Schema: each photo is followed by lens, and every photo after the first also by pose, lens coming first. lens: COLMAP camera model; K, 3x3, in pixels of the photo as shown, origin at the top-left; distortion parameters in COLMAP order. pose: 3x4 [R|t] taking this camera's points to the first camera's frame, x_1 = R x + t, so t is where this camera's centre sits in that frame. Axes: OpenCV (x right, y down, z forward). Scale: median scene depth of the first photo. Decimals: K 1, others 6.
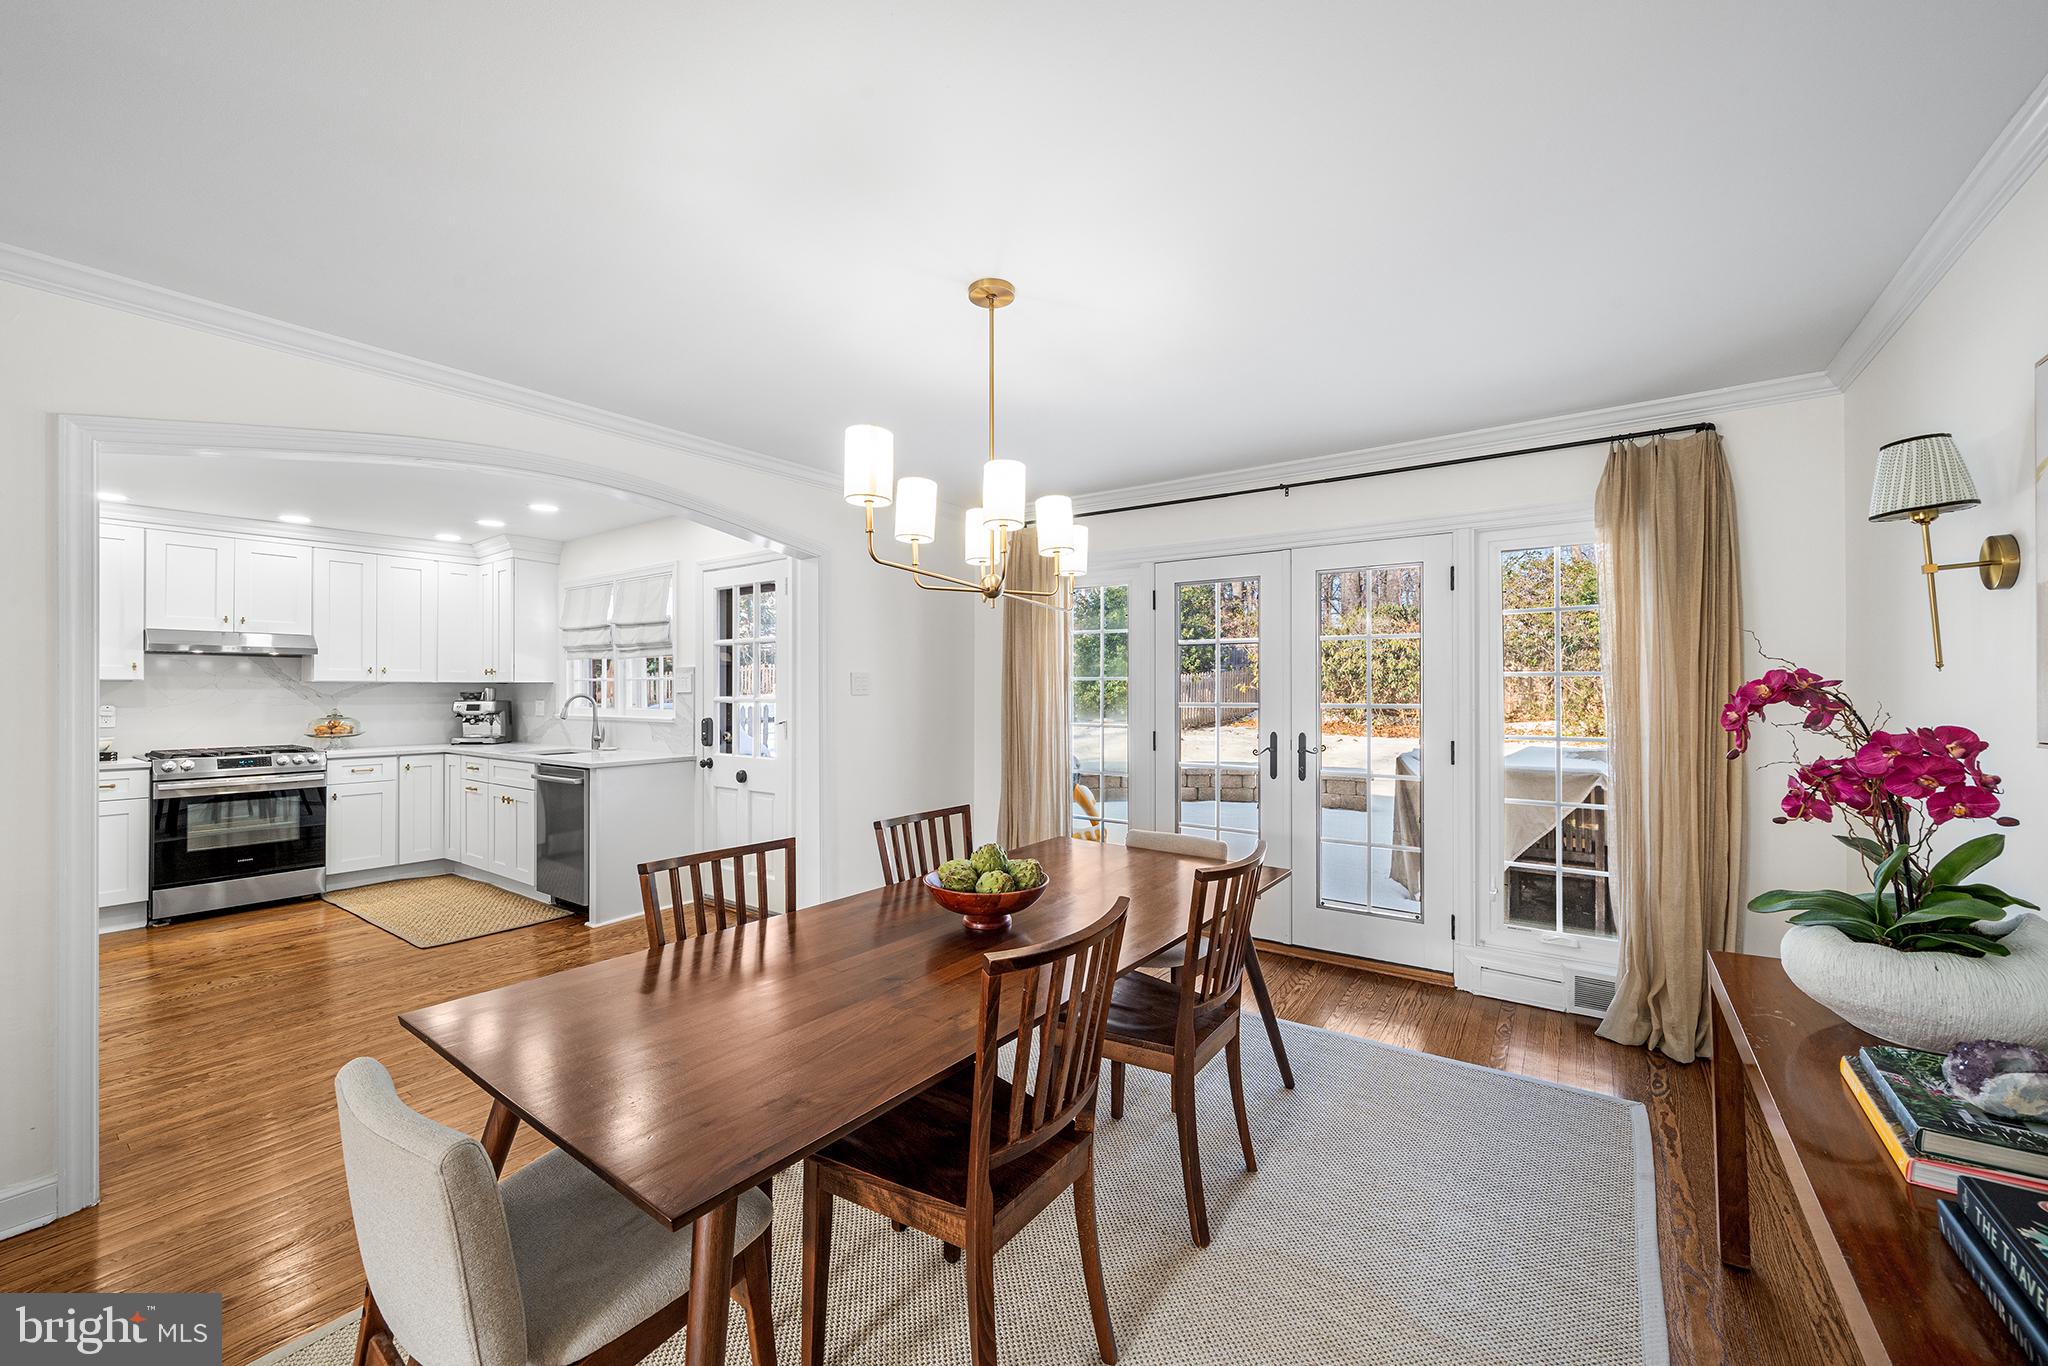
lens RADIAL K [[797.0, 0, 1020.5], [0, 797.0, 683.6], [0, 0, 1]] dist [0.000329, 0.000000]
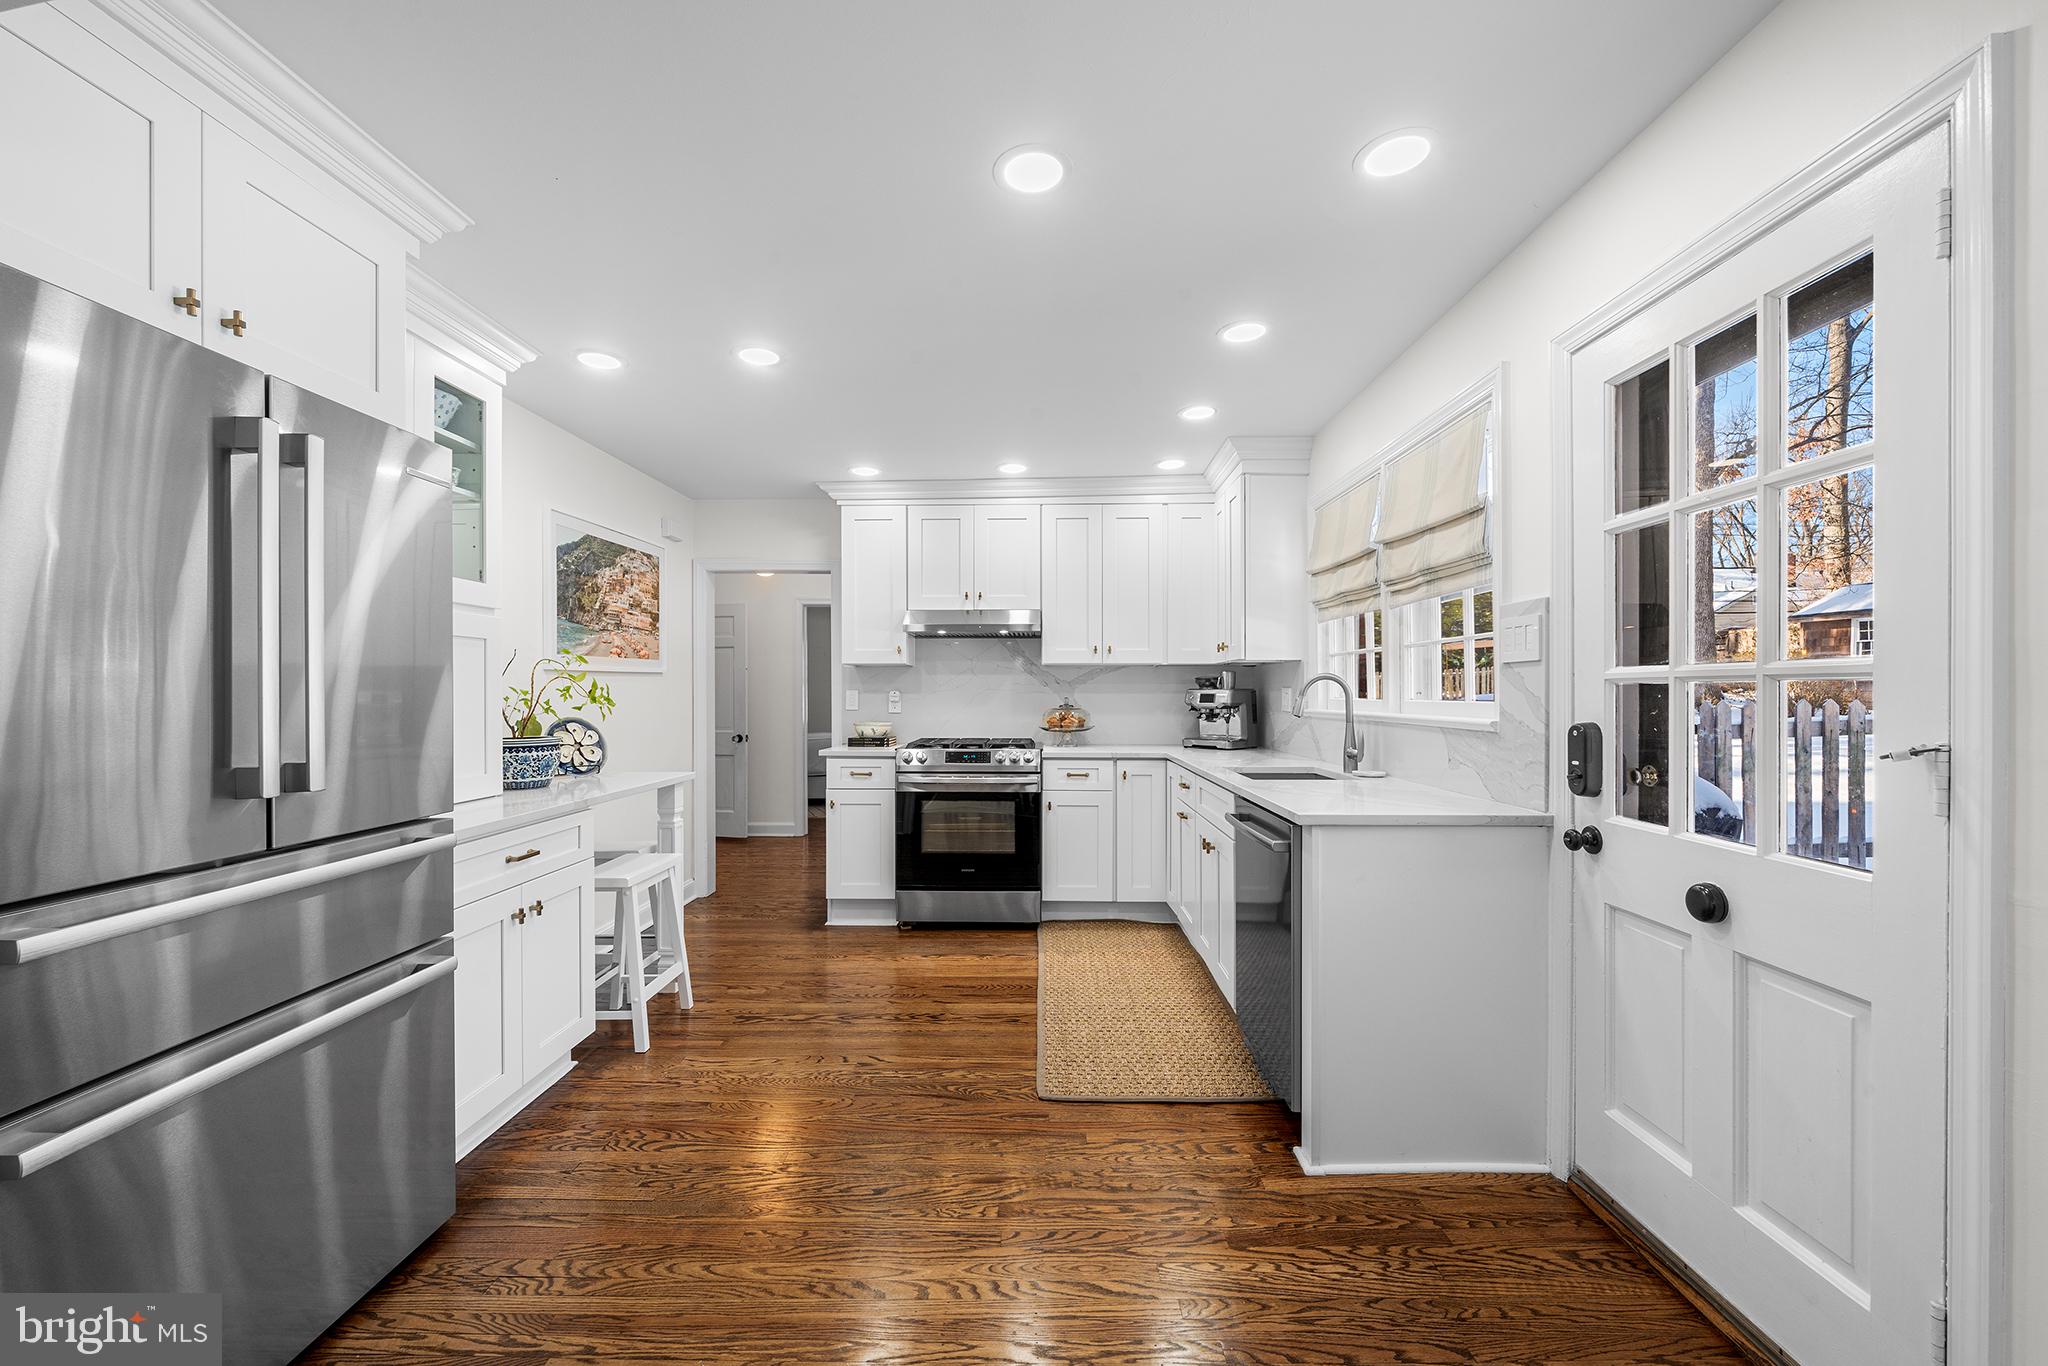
lens RADIAL K [[798.6, 0, 1019.8], [0, 798.6, 695.5], [0, 0, 1]] dist [0.000819, -0.000074]
pose [[0.570033, 0.004816, -0.821608, -0.227228], [0.006878, 0.999920, 0.010633, 0.022974], [0.821593, -0.011712, 0.569954, 0.544925]]
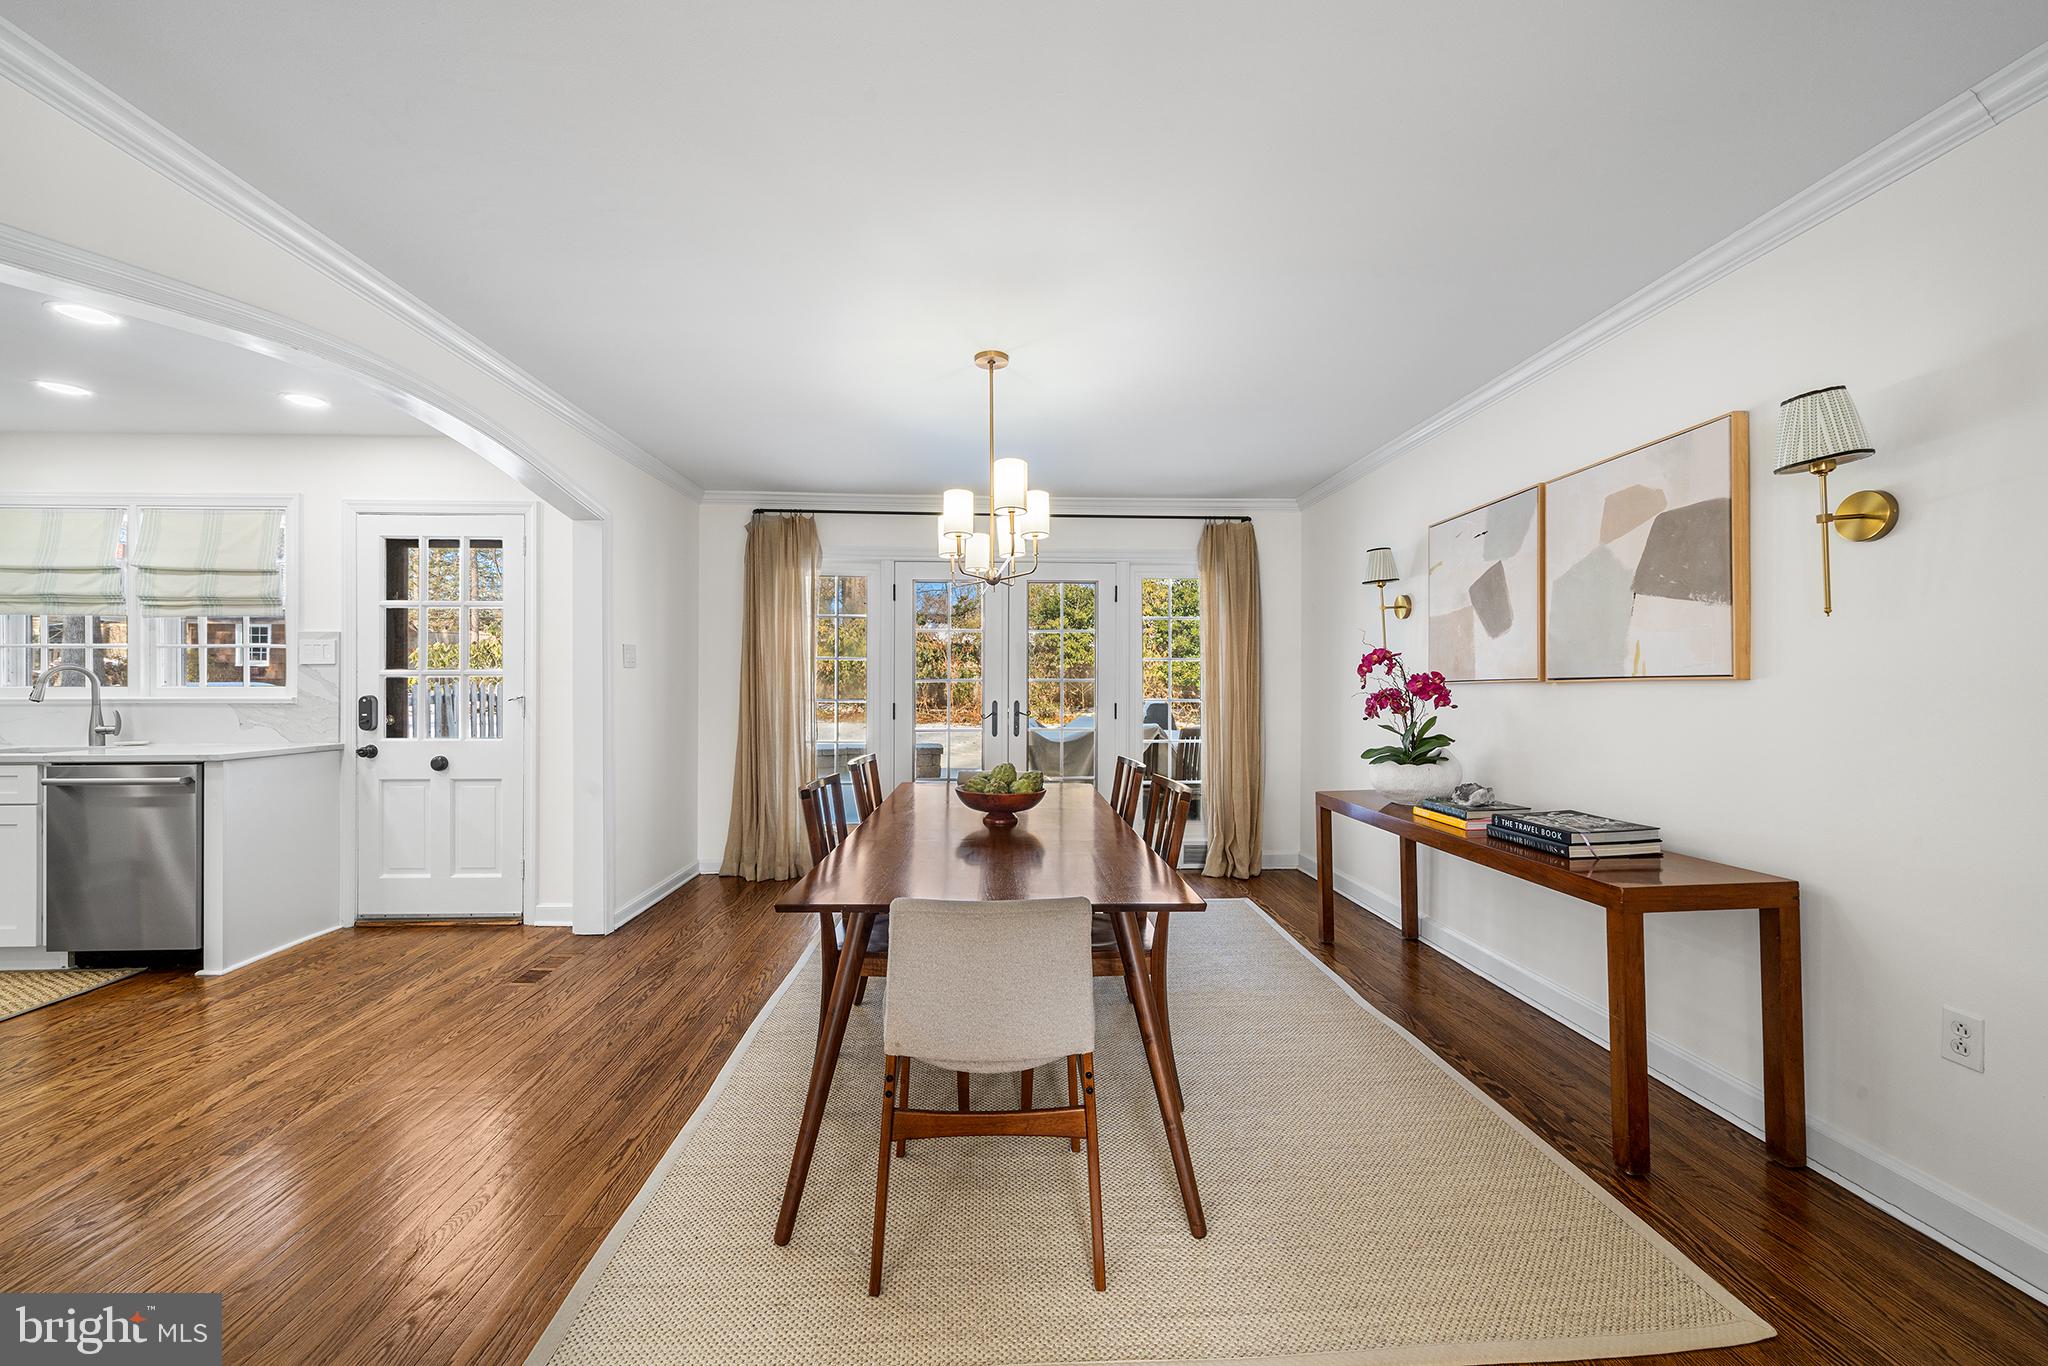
lens RADIAL K [[797.0, 0, 1020.5], [0, 797.0, 683.6], [0, 0, 1]] dist [0.000329, 0.000000]
pose [[0.786380, 0.004783, 0.617724, -0.367175], [-0.006352, 0.999980, 0.000344, 0.025853], [-0.617710, -0.004194, 0.786395, -0.043530]]
